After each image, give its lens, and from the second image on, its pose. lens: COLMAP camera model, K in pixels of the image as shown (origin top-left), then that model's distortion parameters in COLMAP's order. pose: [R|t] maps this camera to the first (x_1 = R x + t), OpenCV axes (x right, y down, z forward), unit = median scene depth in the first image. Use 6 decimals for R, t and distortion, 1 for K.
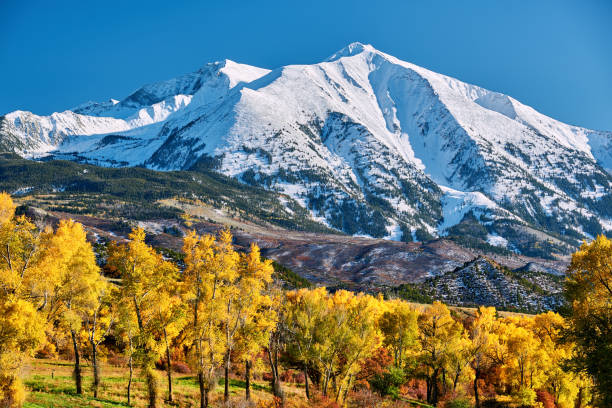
lens RADIAL K [[1938.9, 0, 293.9], [0, 1938.9, 193.2], [0, 0, 1]] dist [0.103831, 0.000000]
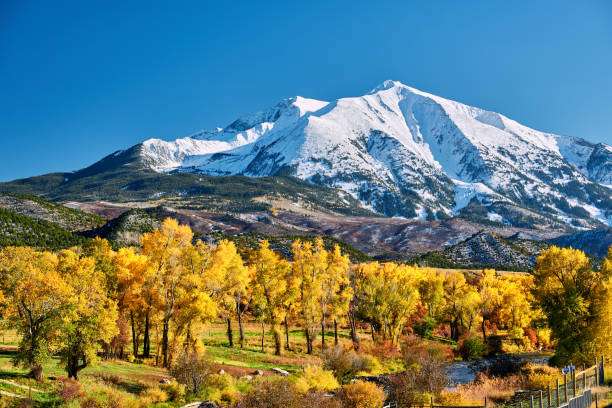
lens RADIAL K [[1380.8, 0, 301.3], [0, 1380.8, 197.2], [0, 0, 1]] dist [-0.033188, 0.000000]
pose [[0.998591, -0.040435, -0.034378, -0.000259], [0.040631, 0.999162, 0.005020, -0.000522], [0.034146, -0.006410, 0.999396, -0.002979]]
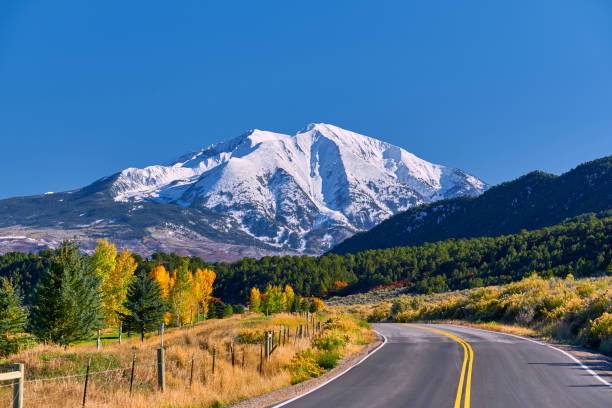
lens RADIAL K [[1938.9, 0, 307.9], [0, 1938.9, 206.7], [0, 0, 1]] dist [0.103831, 0.000000]
pose [[0.983877, -0.023886, -0.177243, 0.425170], [0.031192, 0.998770, 0.038549, -0.083983], [0.176104, -0.043456, 0.983412, -0.981378]]
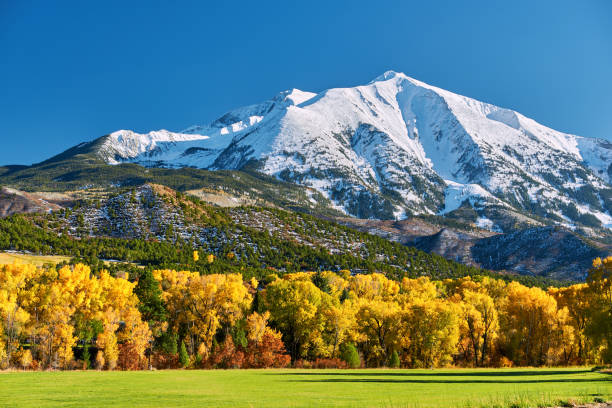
lens RADIAL K [[1380.8, 0, 307.4], [0, 1380.8, 206.2], [0, 0, 1]] dist [-0.033188, 0.000000]
pose [[0.996410, -0.017684, -0.082791, 0.061807], [0.017586, 0.999844, -0.001911, 0.013172], [0.082811, 0.000448, 0.996565, 0.126372]]
